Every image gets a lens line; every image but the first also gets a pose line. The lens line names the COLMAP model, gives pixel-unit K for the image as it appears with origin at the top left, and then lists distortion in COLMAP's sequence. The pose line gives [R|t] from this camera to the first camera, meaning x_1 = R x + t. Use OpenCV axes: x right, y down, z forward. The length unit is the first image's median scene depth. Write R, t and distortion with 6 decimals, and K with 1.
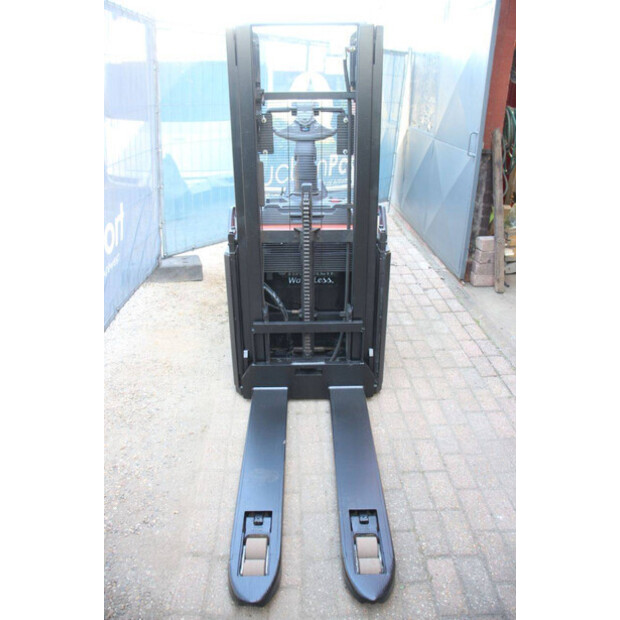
lens RADIAL K [[508.5, 0, 314.3], [0, 508.5, 304.6], [0, 0, 1]] dist [-0.163846, 0.128259]
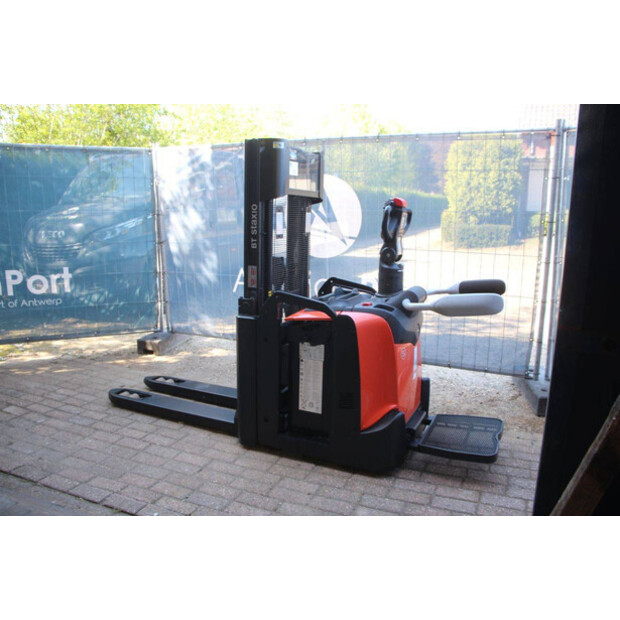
lens RADIAL K [[508.5, 0, 309.8], [0, 508.5, 312.7], [0, 0, 1]] dist [-0.163846, 0.128259]
pose [[-0.441279, 0.161433, -0.882730, 1.029595], [-0.378648, 0.858330, 0.346258, -0.538203], [0.813571, 0.487041, -0.317637, 1.383112]]
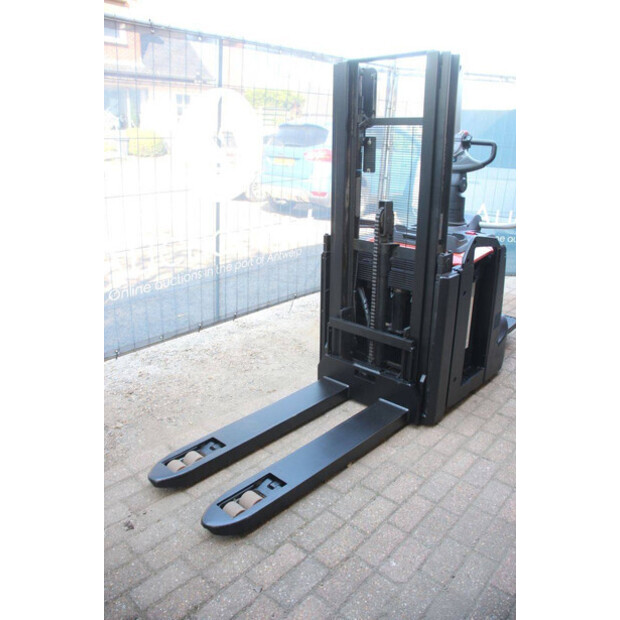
lens RADIAL K [[508.5, 0, 310.5], [0, 508.5, 307.7], [0, 0, 1]] dist [-0.163846, 0.128259]
pose [[0.717327, 0.227621, -0.658506, 0.558252], [-0.291379, 0.956516, 0.013225, 0.014117], [0.632882, 0.182388, 0.752459, 0.105797]]
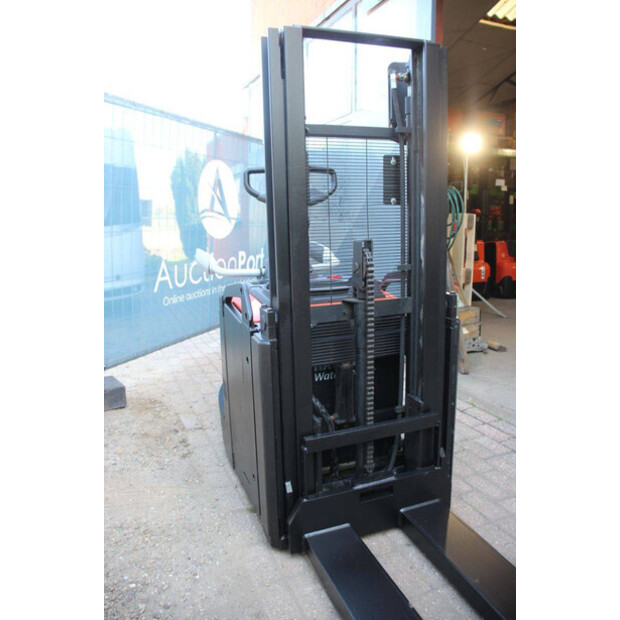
lens RADIAL K [[508.5, 0, 311.9], [0, 508.5, 305.6], [0, 0, 1]] dist [-0.163846, 0.128259]
pose [[0.938573, -0.078846, 0.335953, -0.315845], [0.155355, 0.965854, -0.207344, 0.004133], [-0.308133, 0.246799, 0.918773, 0.304363]]
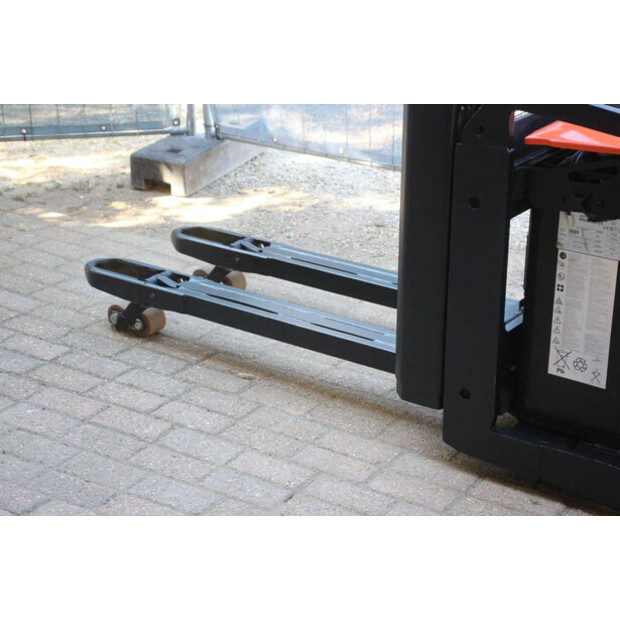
lens RADIAL K [[1360.0, 0, 316.0], [0, 1360.0, 306.1], [0, 0, 1]] dist [0.315866, 0.000000]
pose [[-0.597666, 0.291518, -0.746869, 1.117426], [-0.333141, 0.757028, 0.562073, -0.635658], [0.729254, 0.584745, -0.355333, 1.379839]]
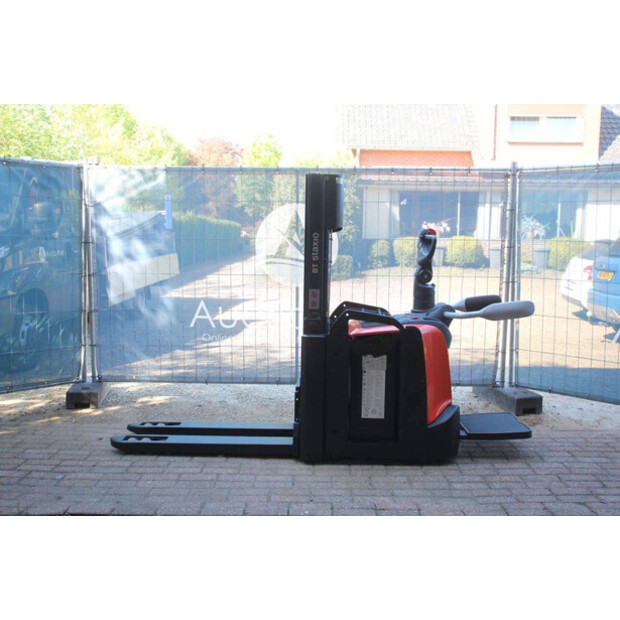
lens RADIAL K [[681.9, 0, 311.0], [0, 681.9, 309.5], [0, 0, 1]] dist [-0.028226, 0.000000]
pose [[-0.047452, 0.081995, -0.995502, 1.704456], [-0.416722, 0.904126, 0.094332, -0.304129], [0.907794, 0.419324, -0.008733, 0.914211]]
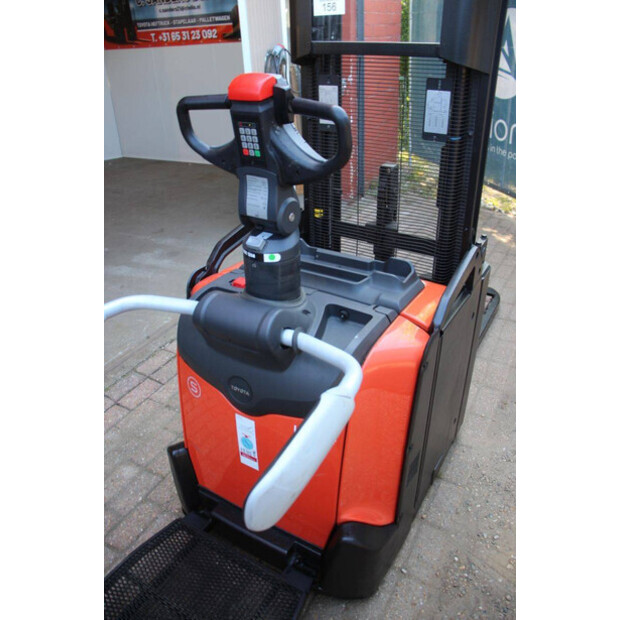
lens RADIAL K [[508.5, 0, 311.3], [0, 508.5, 310.2], [0, 0, 1]] dist [-0.163846, 0.128259]
pose [[-0.844118, -0.254861, 0.471710, -0.288413], [0.235850, 0.613600, 0.753572, -0.617323], [-0.481497, 0.747356, -0.457842, 1.377710]]
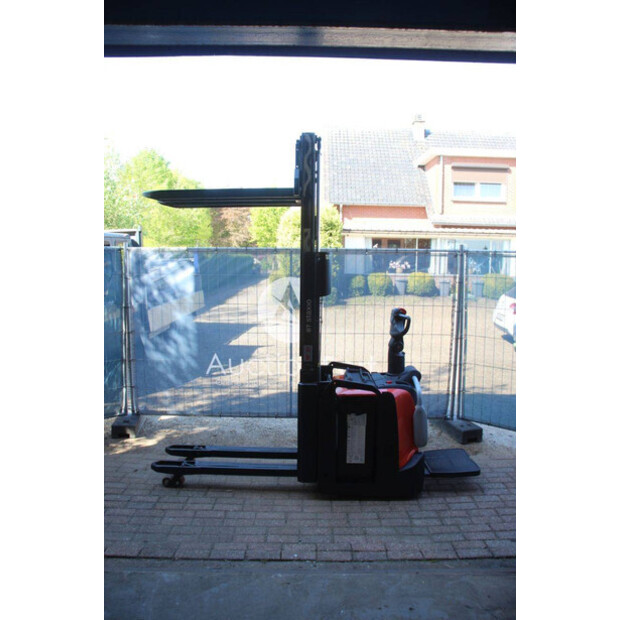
lens RADIAL K [[508.5, 0, 308.2], [0, 508.5, 313.4], [0, 0, 1]] dist [-0.163846, 0.128259]
pose [[-0.044788, 0.080322, -0.995762, 1.553612], [-0.416344, 0.904572, 0.091693, -0.464956], [0.908103, 0.418687, -0.007073, 0.852923]]
